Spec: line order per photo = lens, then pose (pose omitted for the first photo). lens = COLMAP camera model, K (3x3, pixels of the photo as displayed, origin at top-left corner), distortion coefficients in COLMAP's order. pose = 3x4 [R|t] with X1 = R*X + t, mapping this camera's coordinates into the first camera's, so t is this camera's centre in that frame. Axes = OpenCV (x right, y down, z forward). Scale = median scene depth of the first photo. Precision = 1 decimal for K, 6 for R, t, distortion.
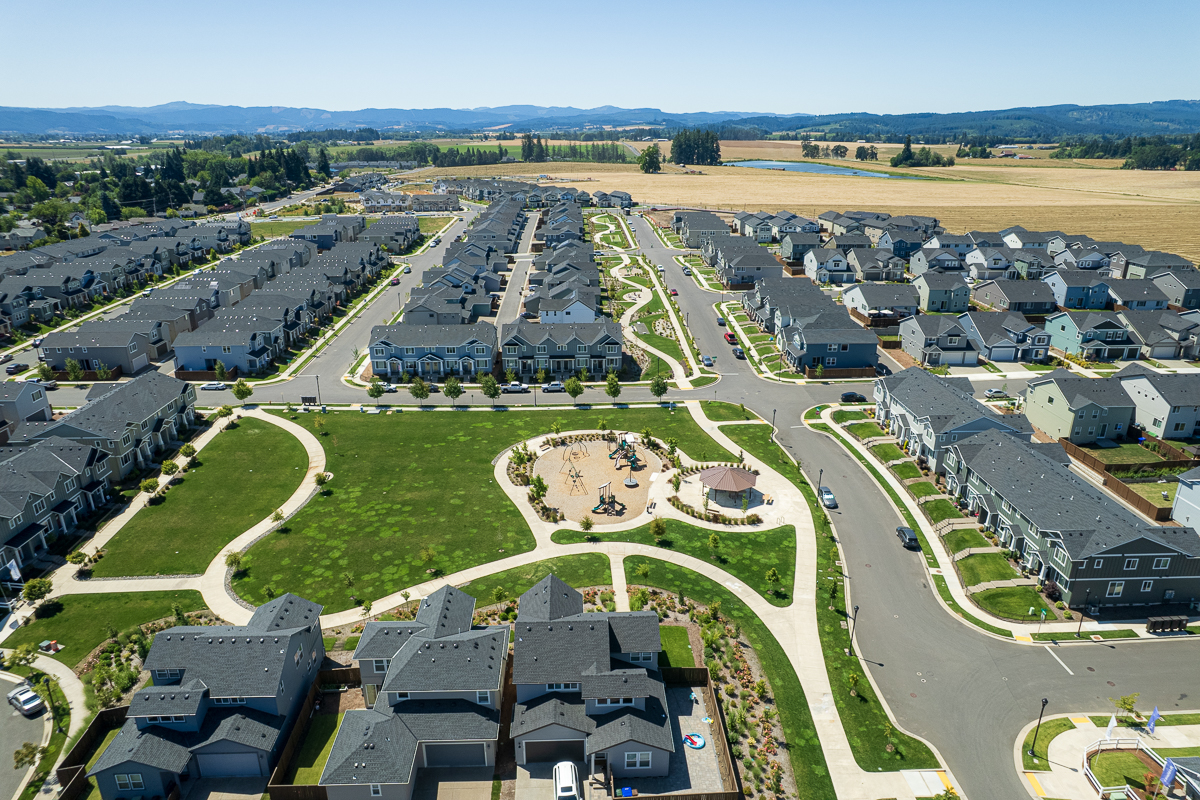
lens RADIAL K [[789.4, 0, 600.0], [0, 789.4, 400.0], [0, 0, 1]] dist [-0.080330, 0.085902]
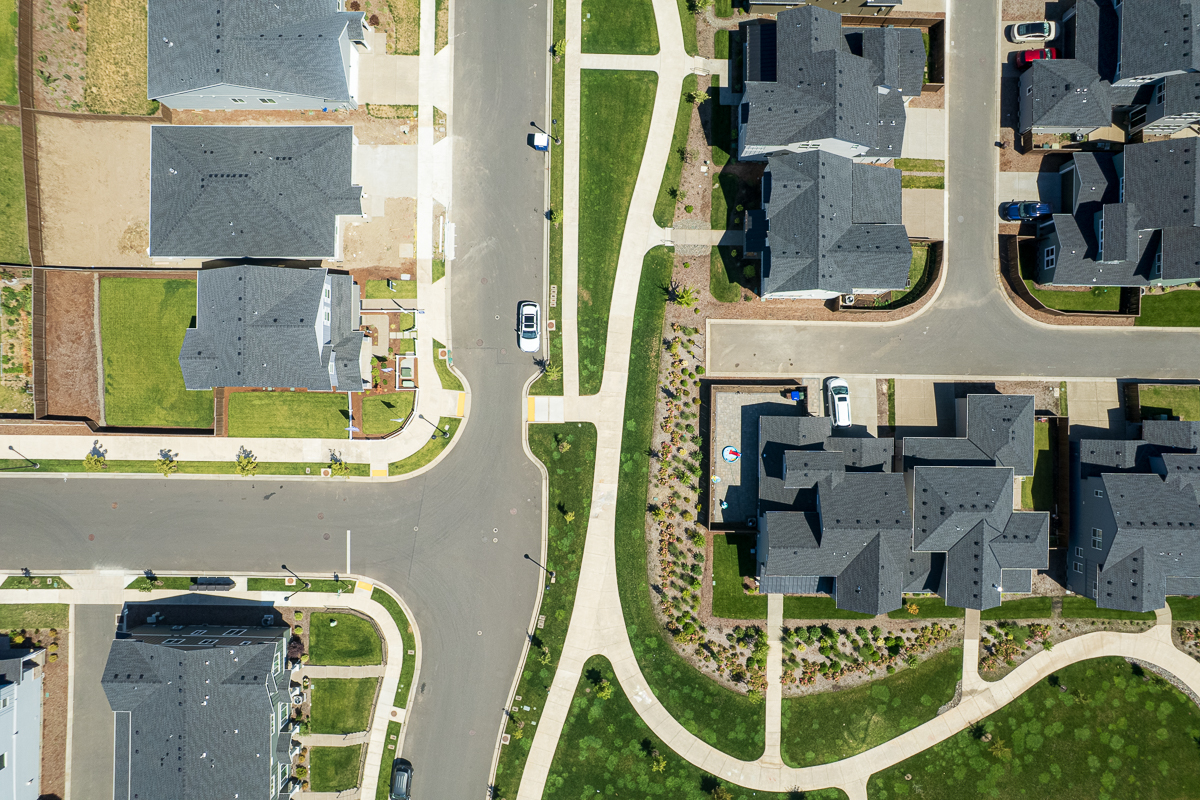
lens RADIAL K [[789.4, 0, 600.0], [0, 789.4, 400.0], [0, 0, 1]] dist [-0.080330, 0.085902]
pose [[-0.998463, -0.055349, -0.002747, 0.265718], [0.015747, -0.330898, 0.943535, -0.537424], [-0.053133, 0.942042, 0.331261, 0.436559]]
